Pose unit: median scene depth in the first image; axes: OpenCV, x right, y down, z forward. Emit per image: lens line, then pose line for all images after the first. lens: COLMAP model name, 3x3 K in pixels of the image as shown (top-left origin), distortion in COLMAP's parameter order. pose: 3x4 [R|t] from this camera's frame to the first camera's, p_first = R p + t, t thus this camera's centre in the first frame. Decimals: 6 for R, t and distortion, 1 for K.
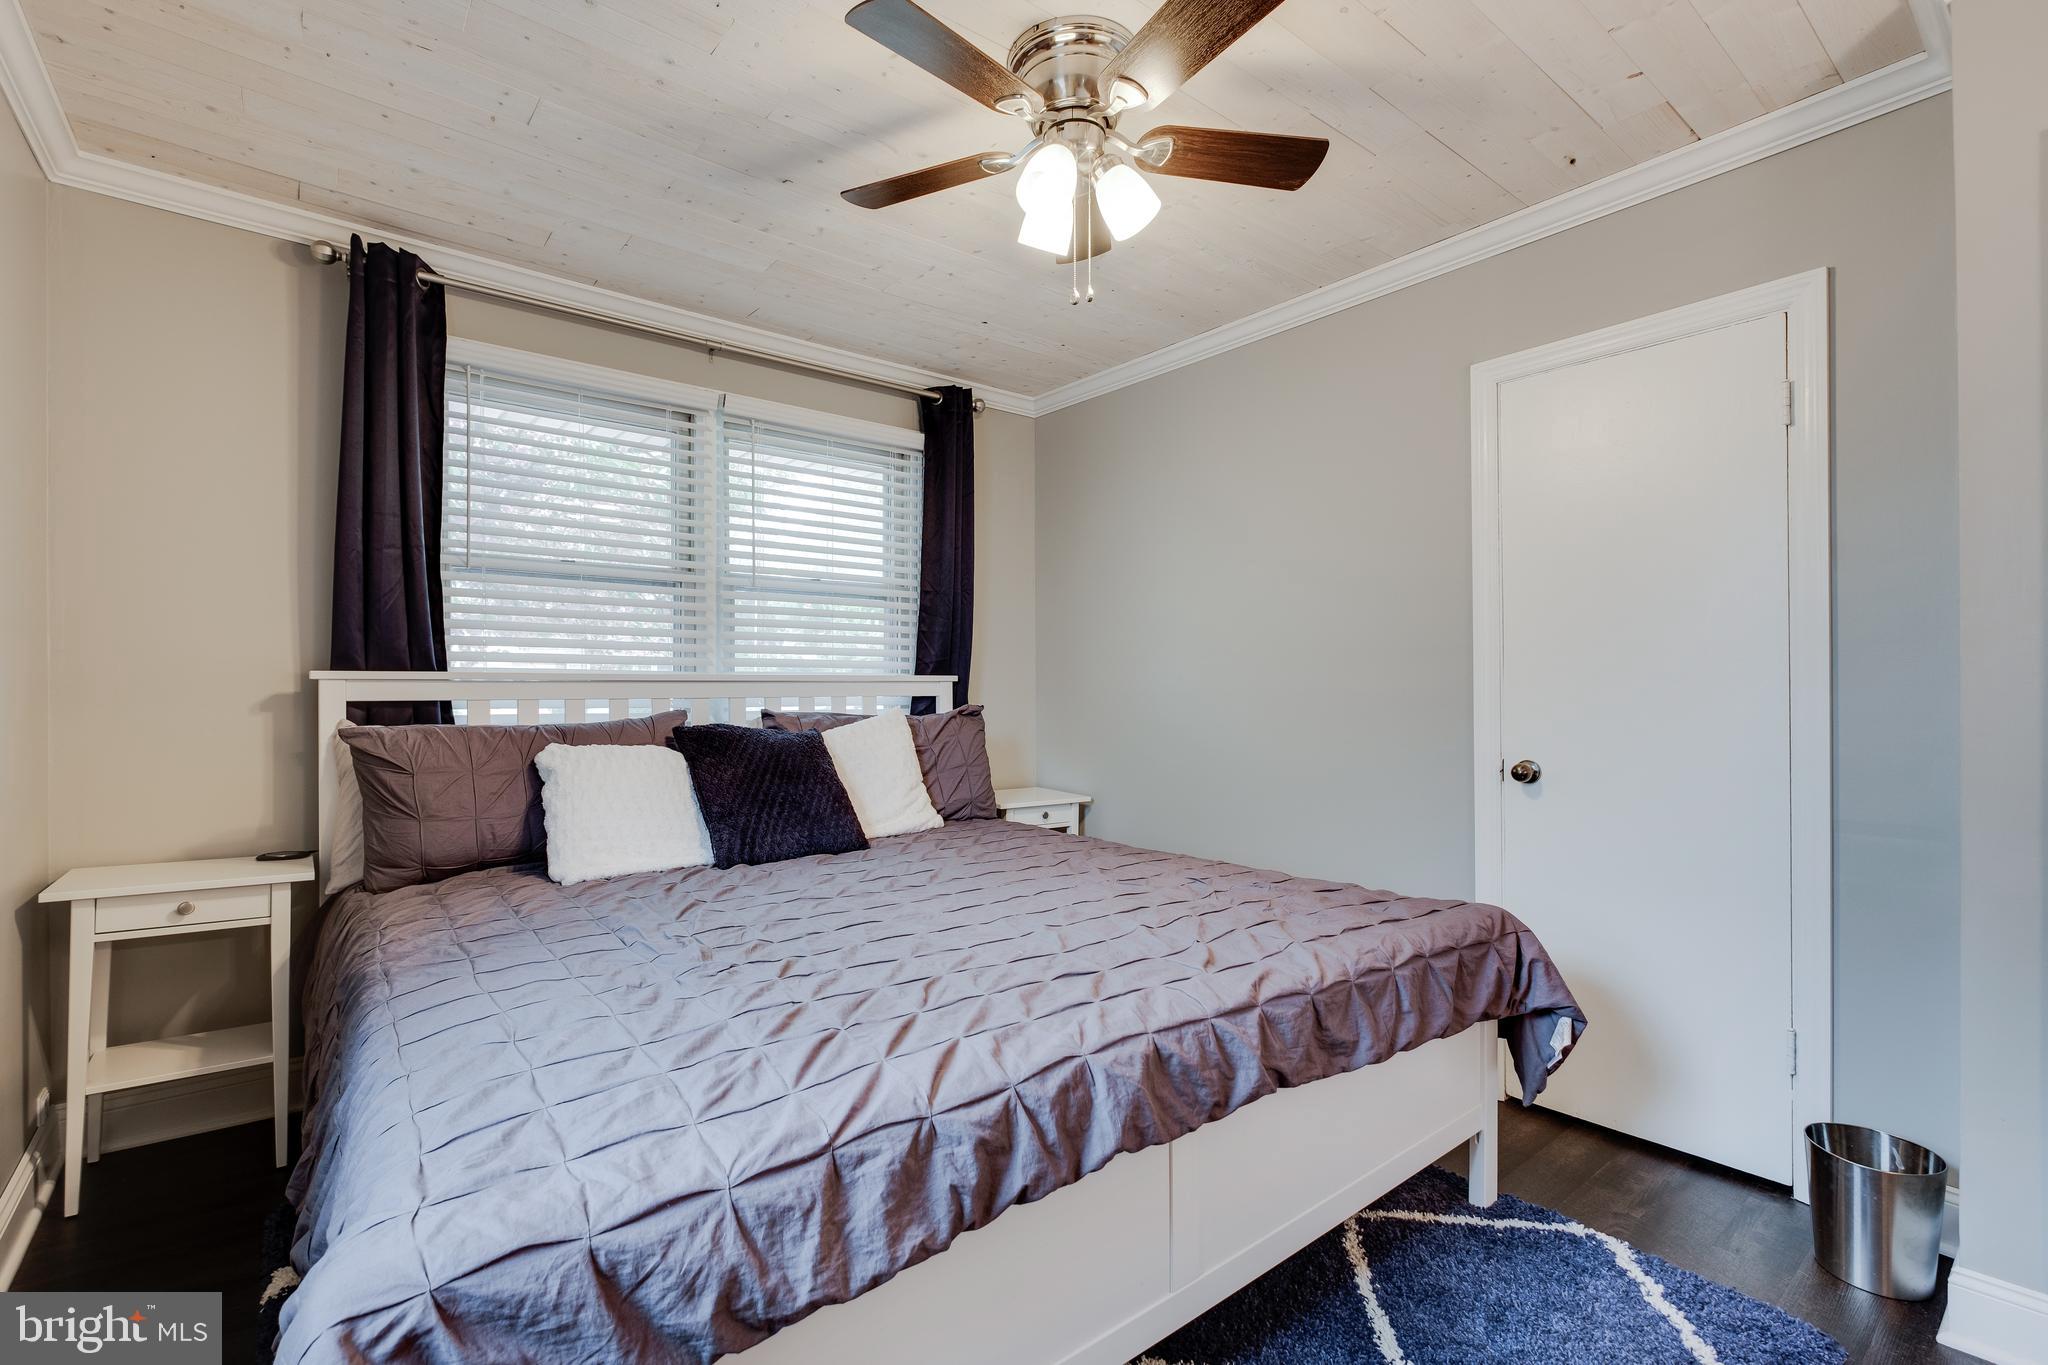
lens RADIAL K [[905.5, 0, 1008.9], [0, 905.5, 676.6], [0, 0, 1]] dist [-0.004185, 0.000764]
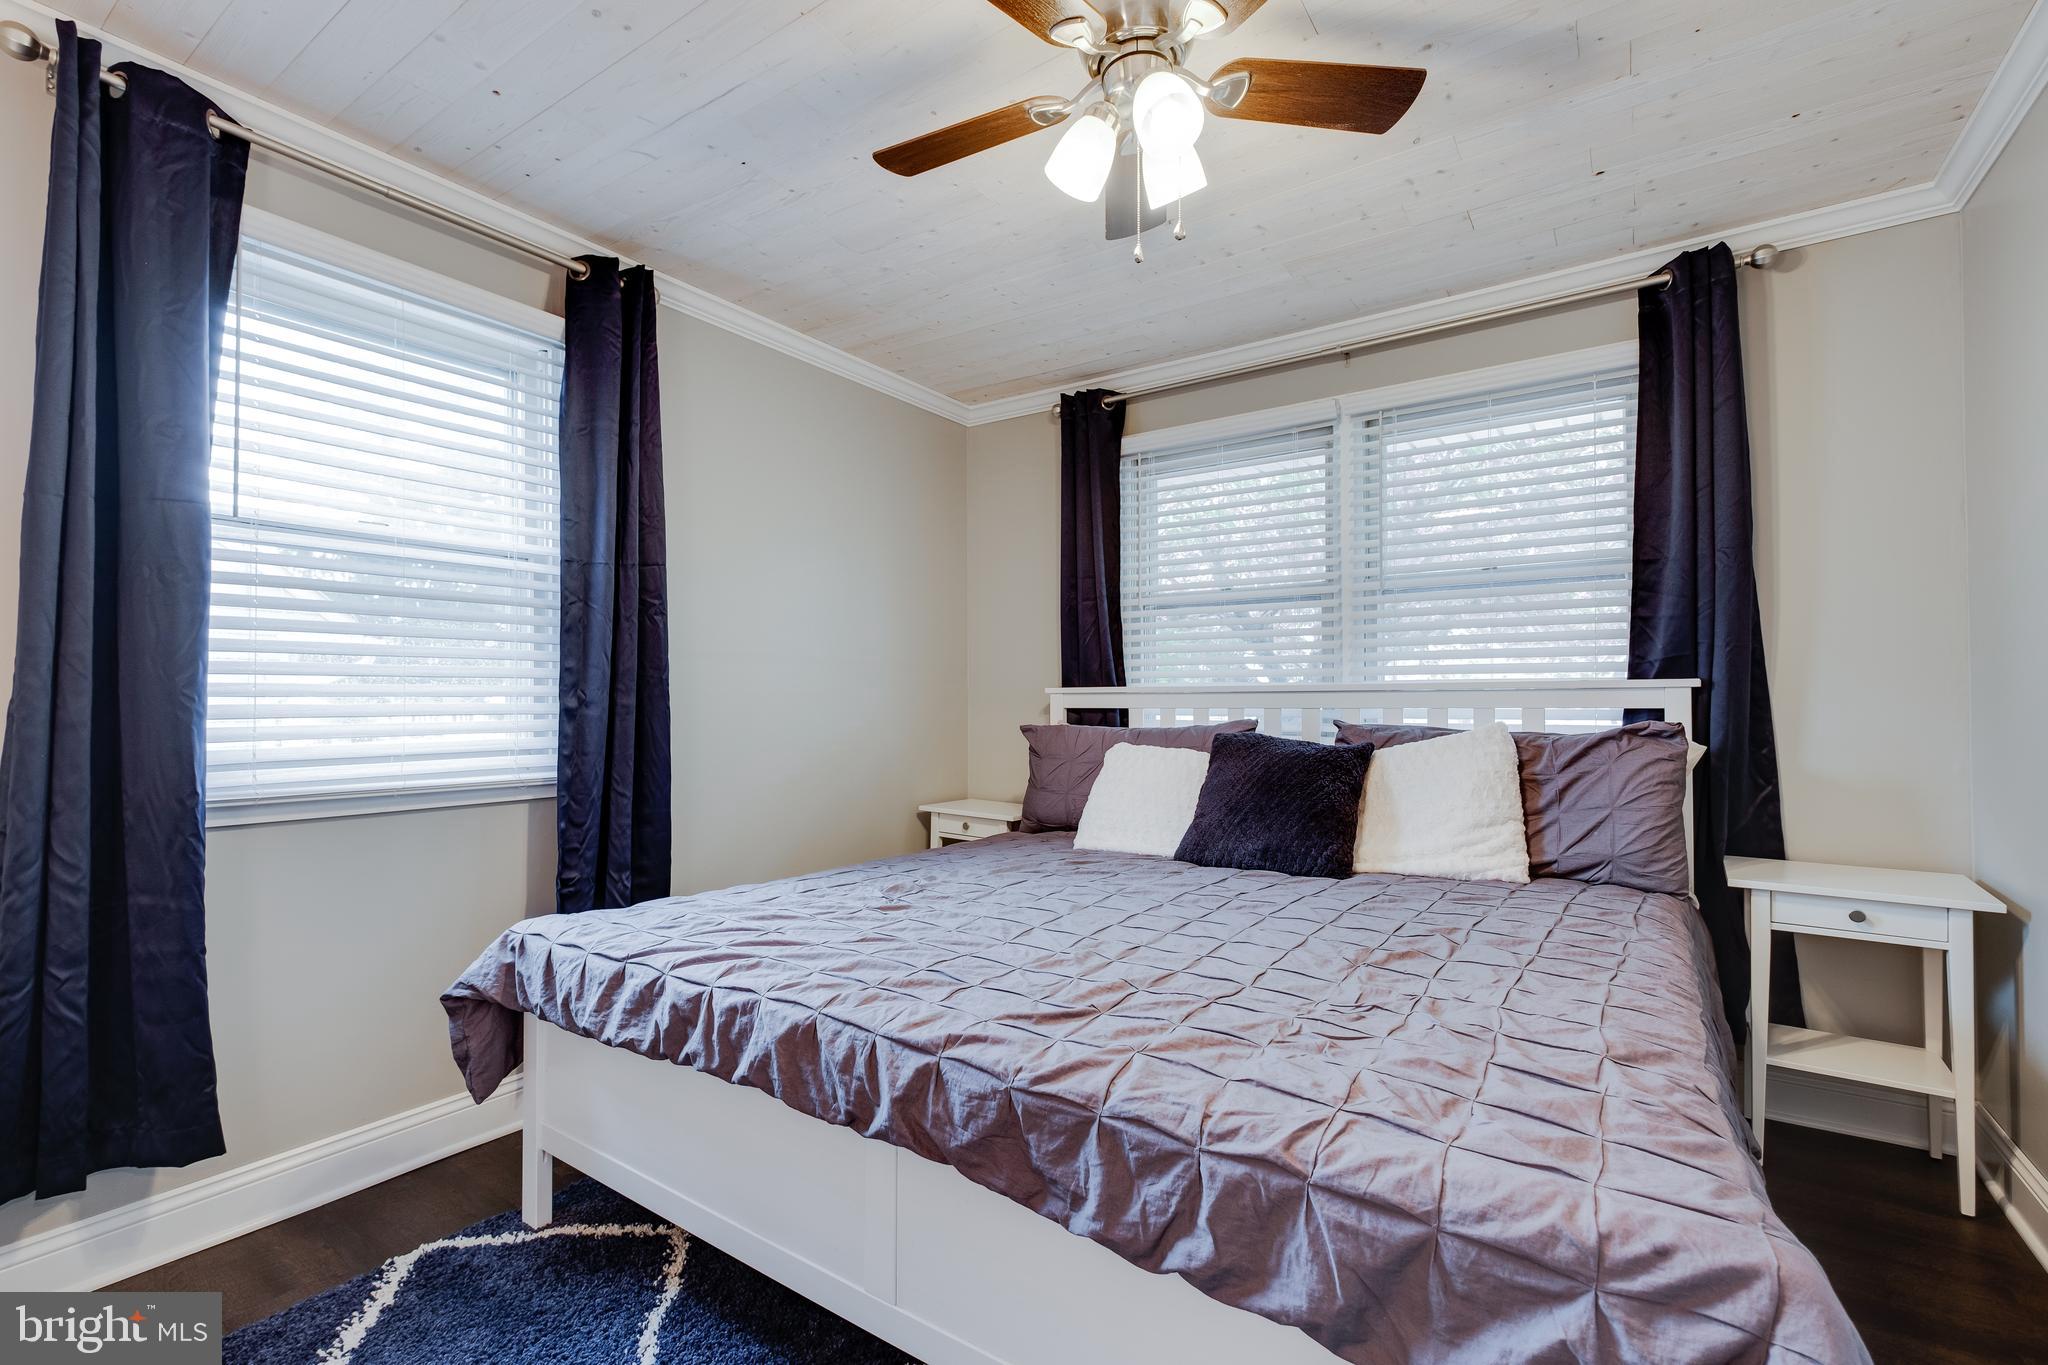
lens RADIAL K [[905.5, 0, 1009.2], [0, 905.5, 694.5], [0, 0, 1]] dist [-0.004185, 0.000764]
pose [[0.289167, -0.008697, -0.957239, 0.621399], [0.013191, 0.999900, -0.005100, 0.010532], [0.957188, -0.011153, 0.289253, 0.446513]]
